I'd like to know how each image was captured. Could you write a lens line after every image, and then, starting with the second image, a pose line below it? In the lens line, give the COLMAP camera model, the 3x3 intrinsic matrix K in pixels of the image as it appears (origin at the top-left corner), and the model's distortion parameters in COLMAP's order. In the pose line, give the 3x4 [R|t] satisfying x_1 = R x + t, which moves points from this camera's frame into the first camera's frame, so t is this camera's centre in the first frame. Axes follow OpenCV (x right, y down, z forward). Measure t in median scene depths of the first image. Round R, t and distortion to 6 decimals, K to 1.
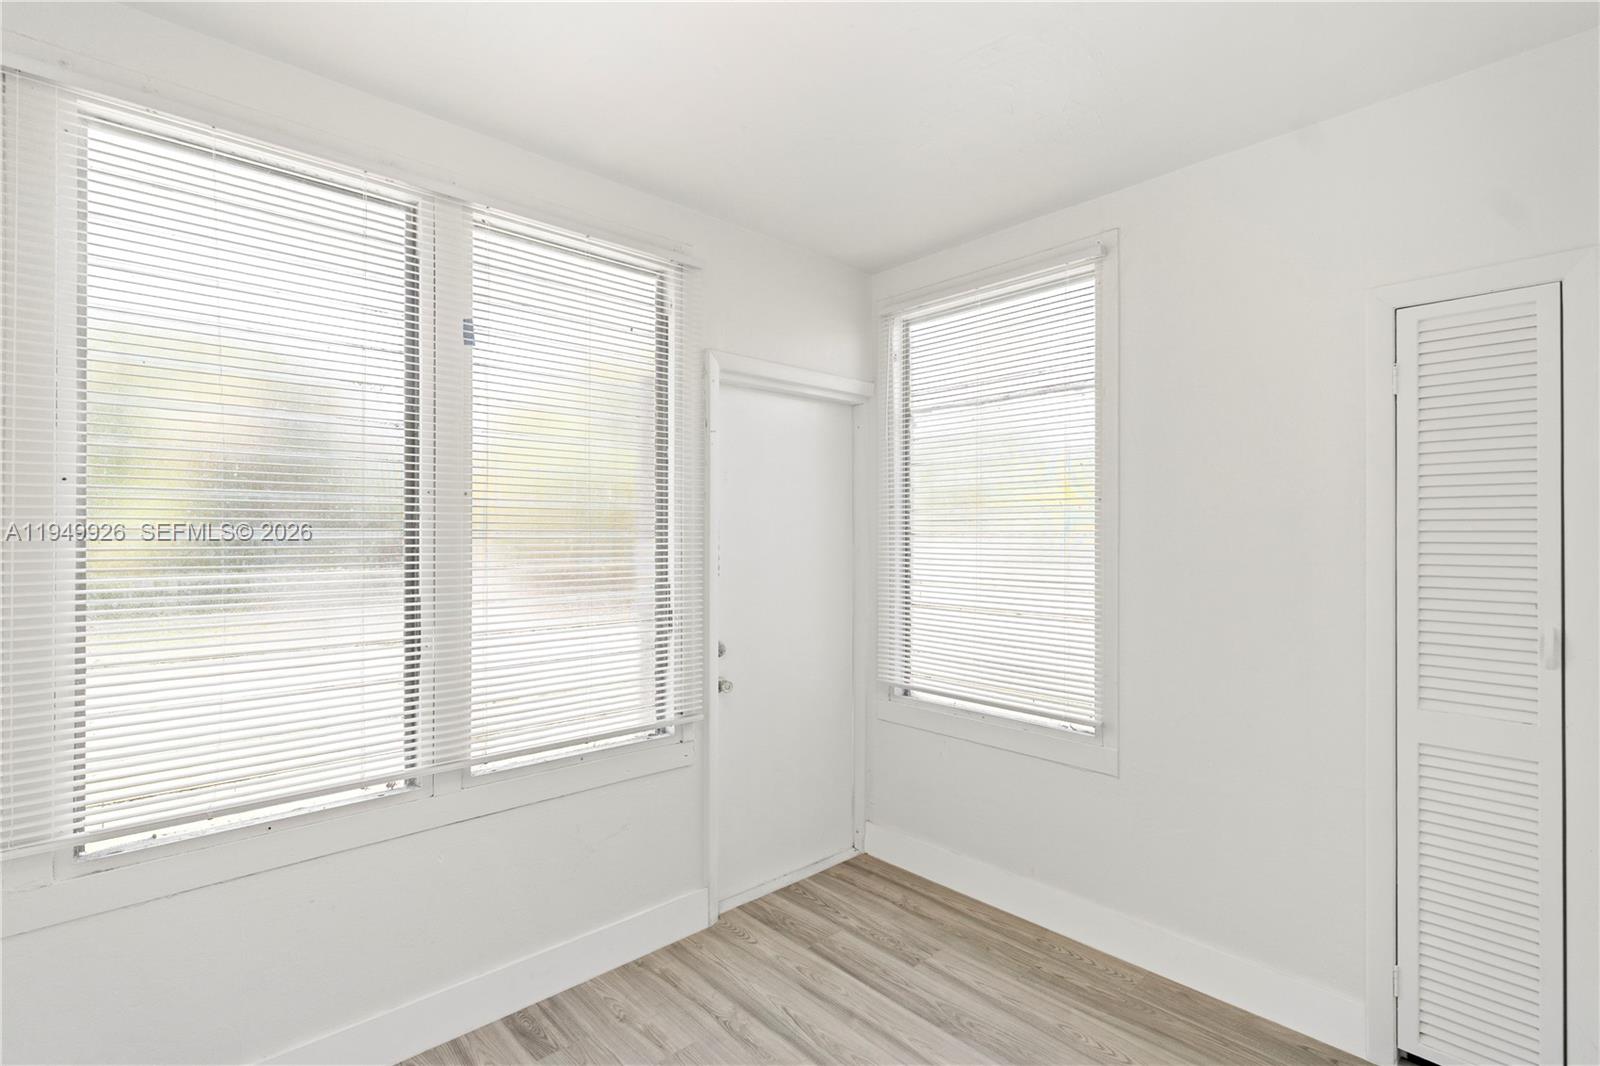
lens RADIAL K [[732.9, 0, 796.5], [0, 732.9, 540.5], [0, 0, 1]] dist [-0.006210, 0.003419]
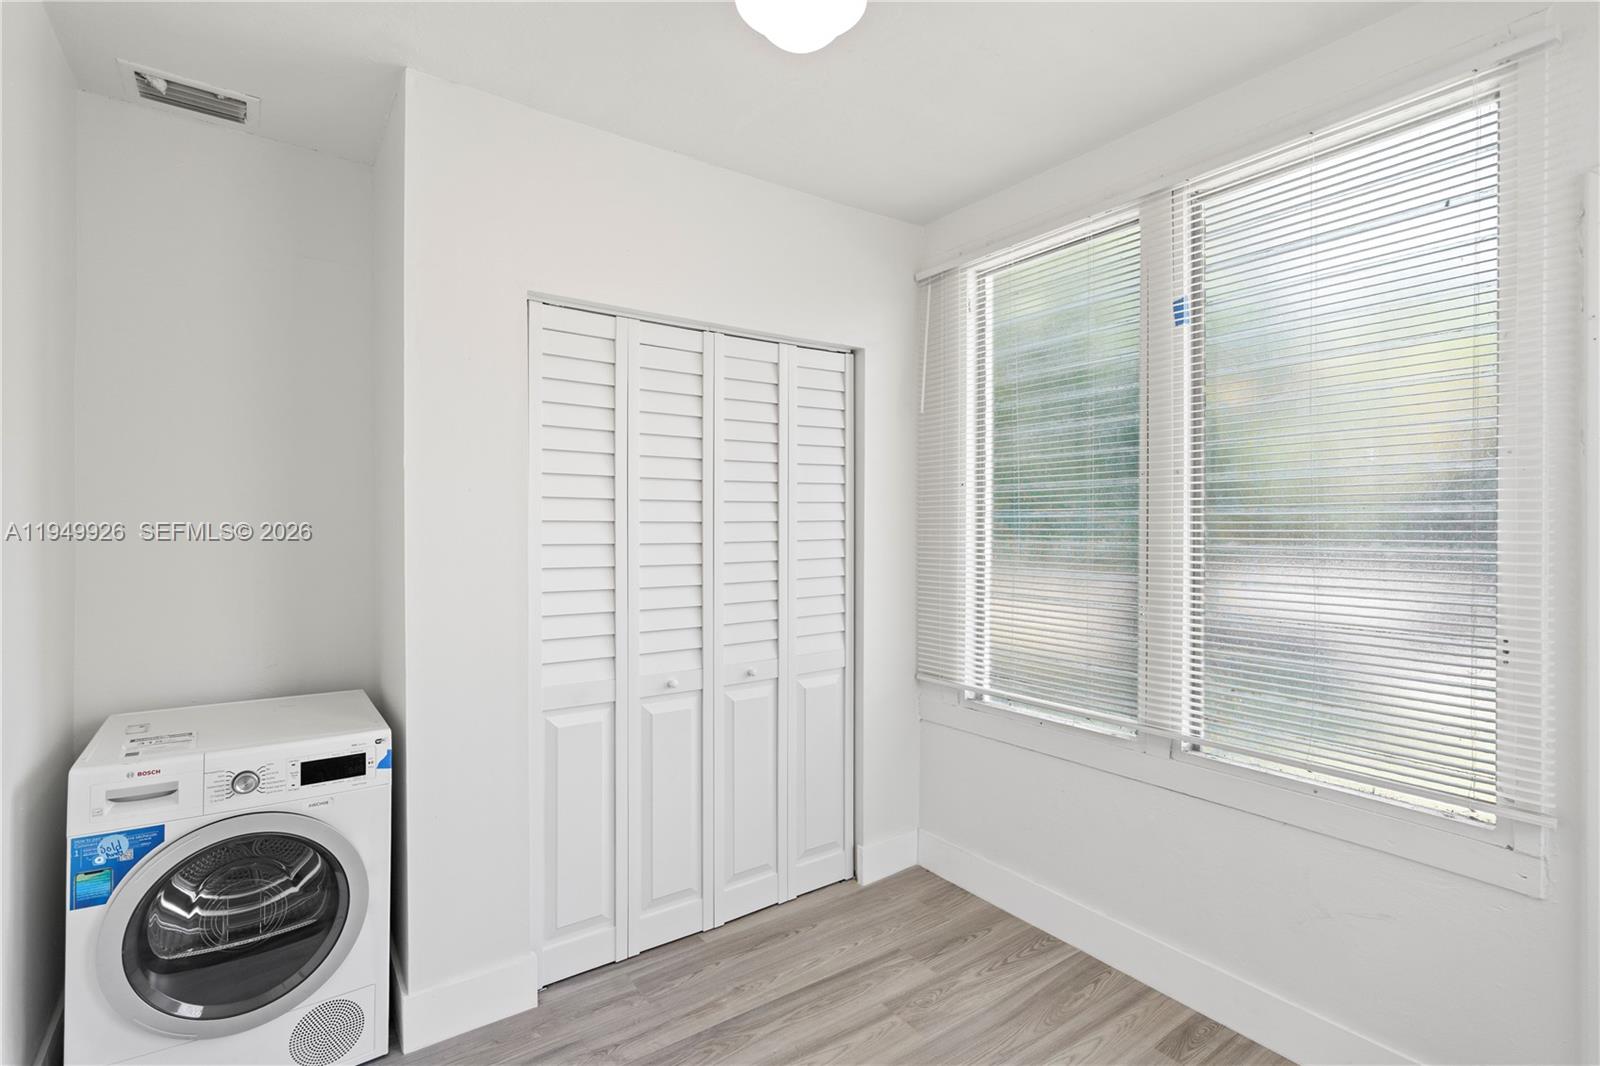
lens RADIAL K [[732.9, 0, 789.7], [0, 732.9, 526.3], [0, 0, 1]] dist [-0.006210, 0.003419]
pose [[-0.141294, 0.004877, -0.989956, 0.641071], [0.009661, 0.999947, 0.003547, 0.005033], [0.989921, -0.009063, -0.141333, 0.628243]]
